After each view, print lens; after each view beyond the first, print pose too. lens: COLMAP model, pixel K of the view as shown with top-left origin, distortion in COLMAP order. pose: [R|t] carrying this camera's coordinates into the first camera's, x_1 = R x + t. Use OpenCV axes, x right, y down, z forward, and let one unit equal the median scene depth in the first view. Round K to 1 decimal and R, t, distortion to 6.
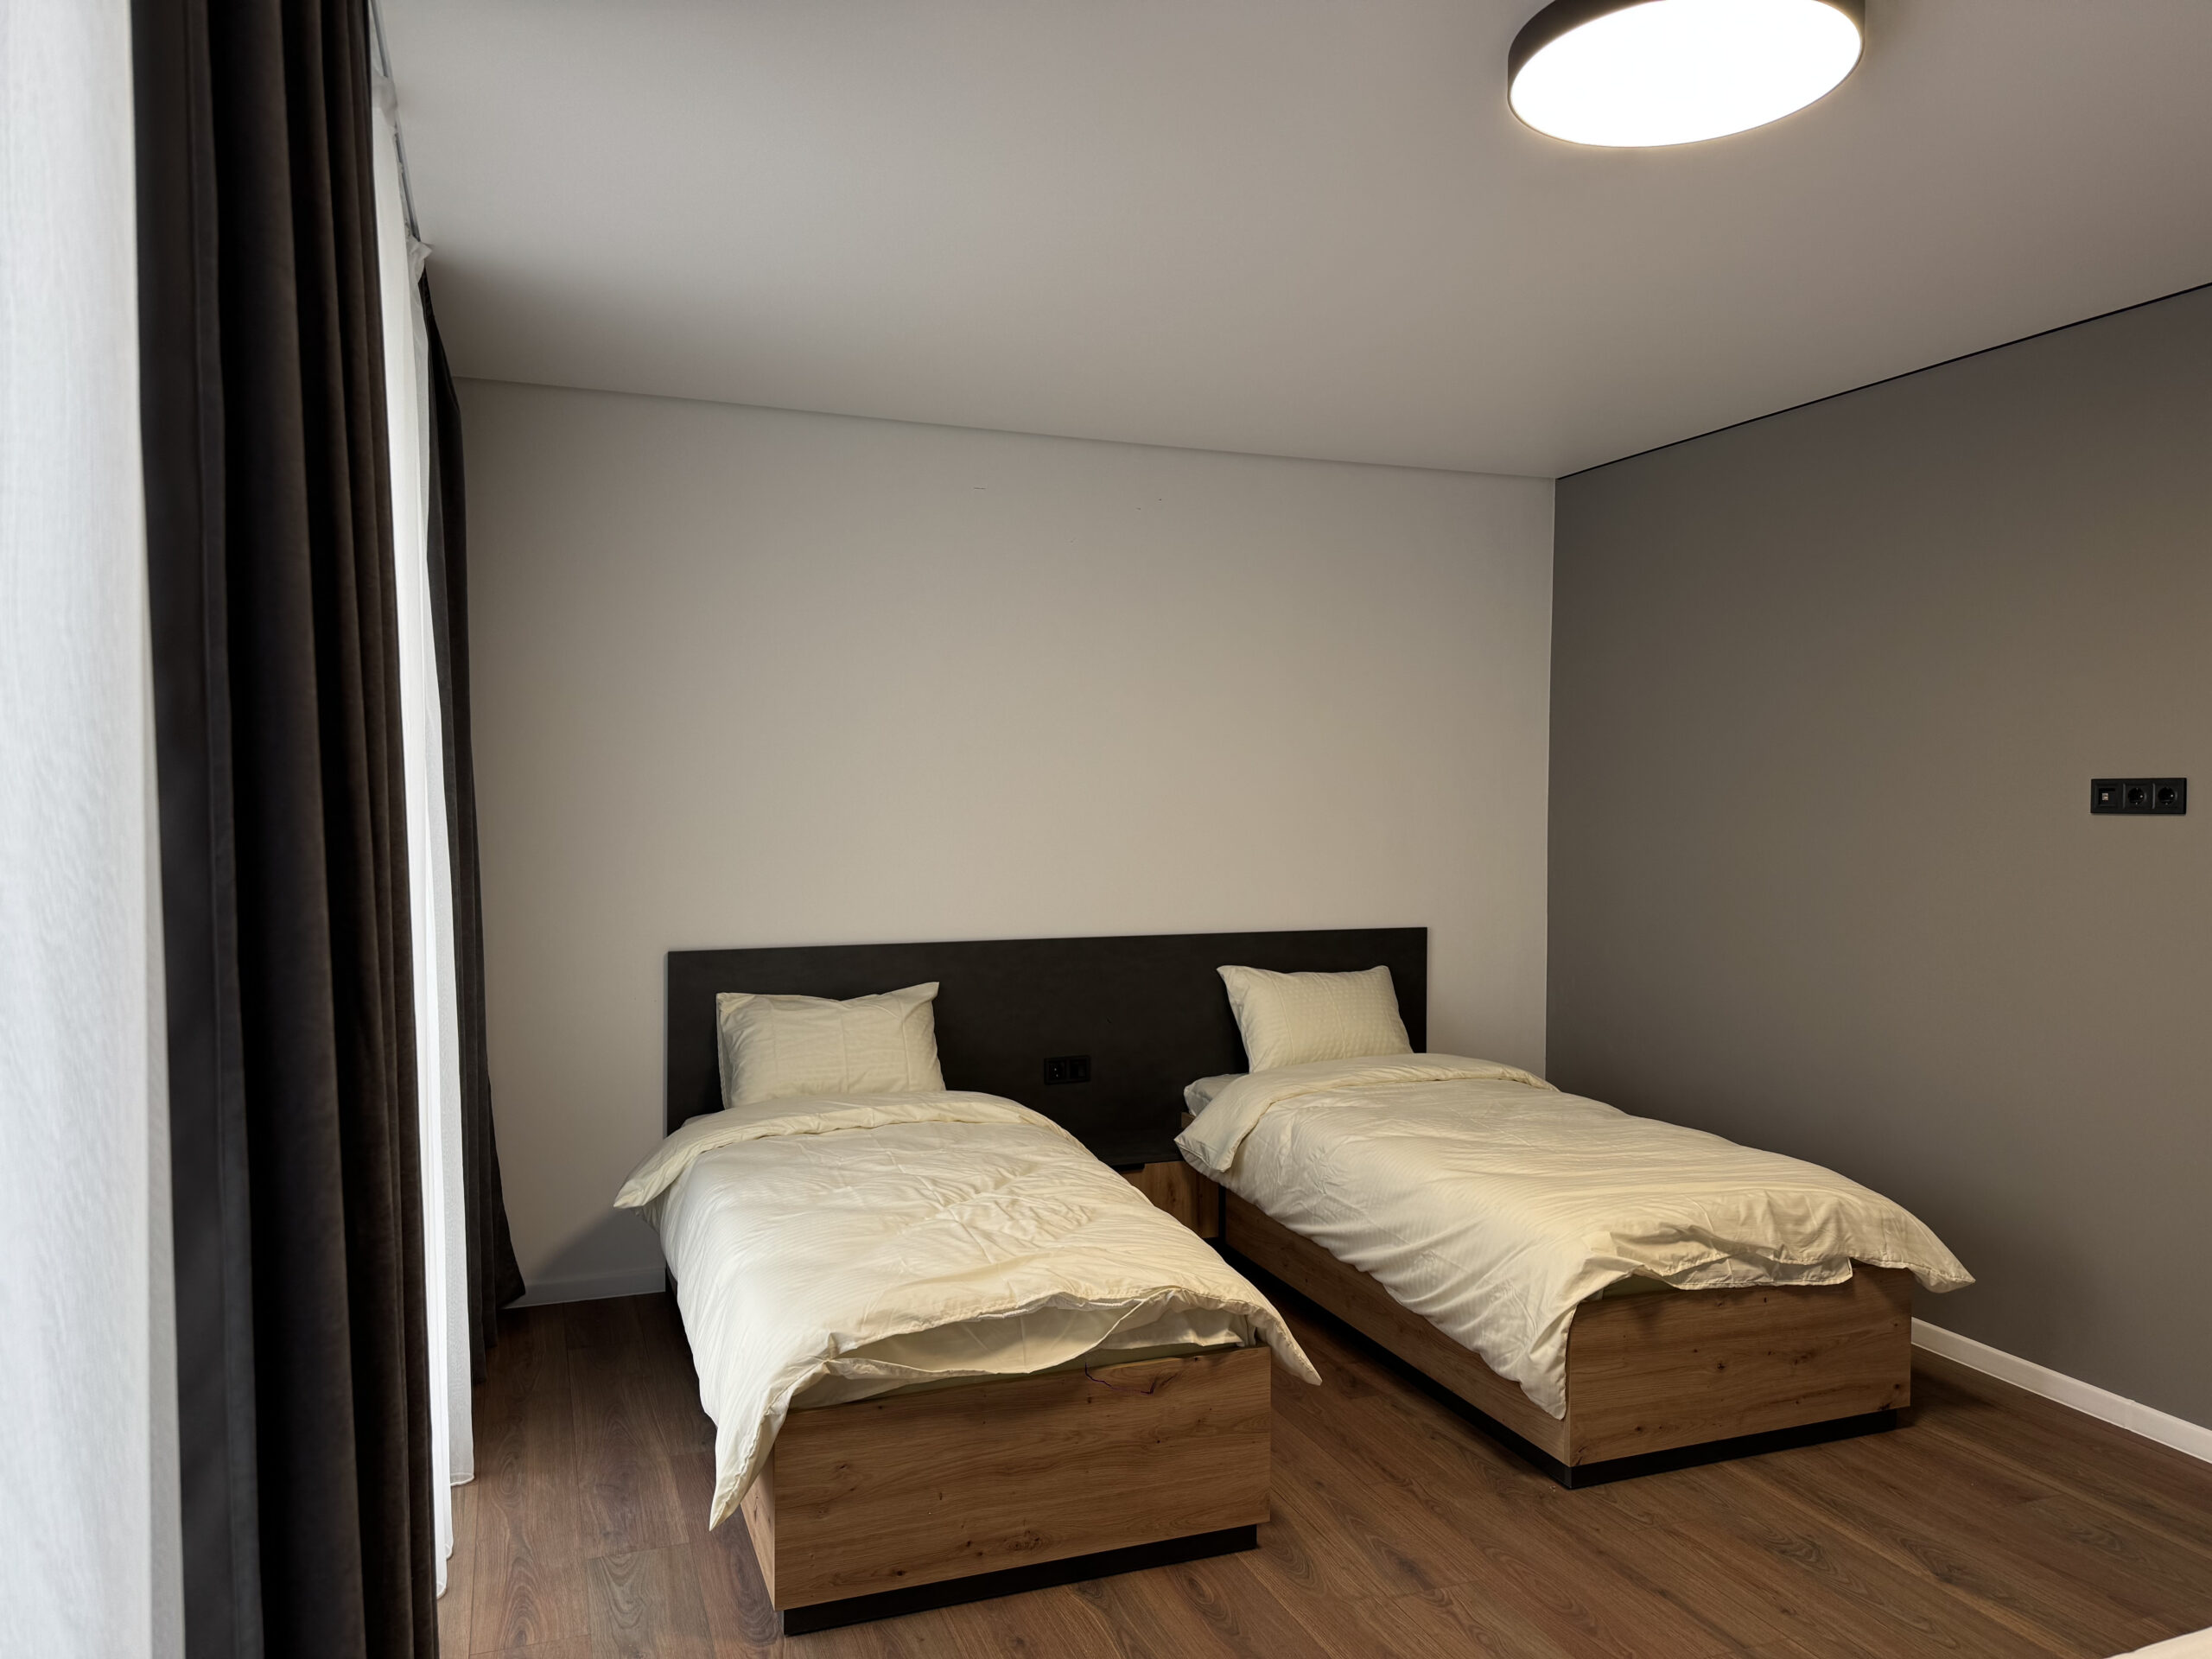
lens RADIAL K [[1533.8, 0, 1106.0], [0, 1533.8, 829.5], [0, 0, 1]] dist [0.028209, -0.004571]
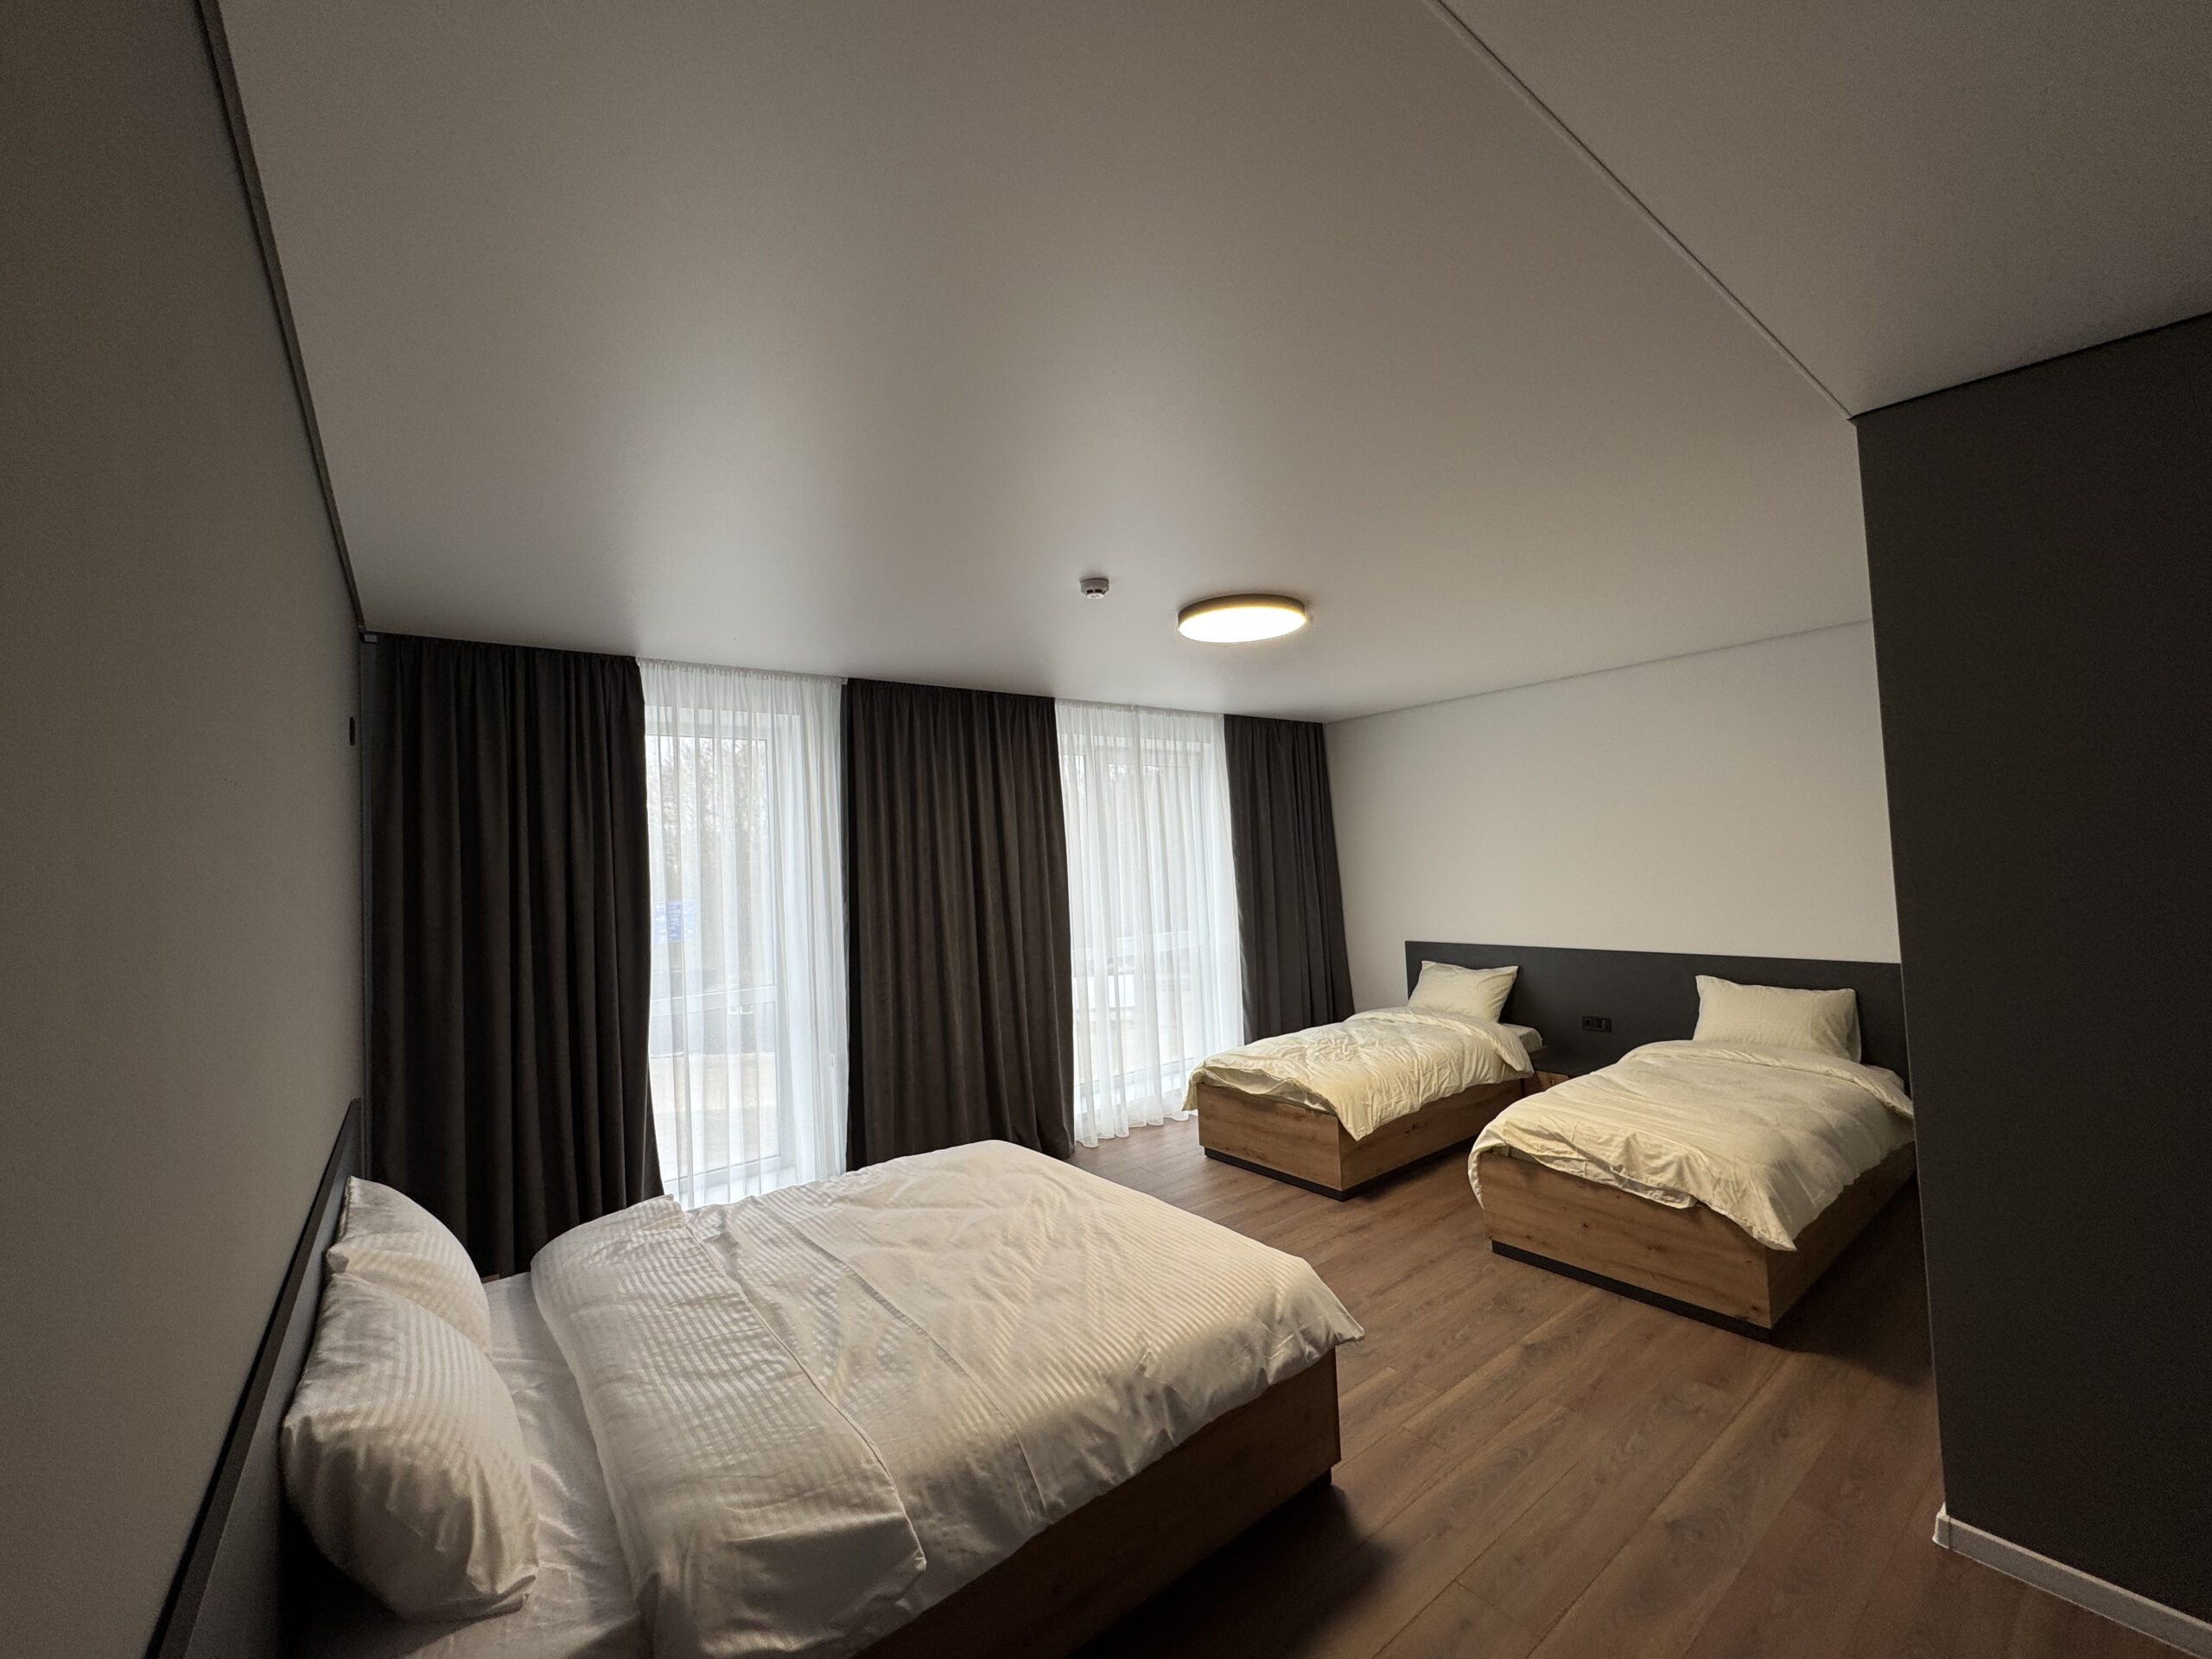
lens RADIAL K [[883.1, 0, 1106.0], [0, 883.1, 829.5], [0, 0, 1]] dist [0.000490, 0.000091]
pose [[0.281856, -0.059506, -0.957610, 1.194207], [0.021604, 0.998215, -0.055671, -0.035186], [0.959214, -0.004997, 0.282638, 0.243639]]
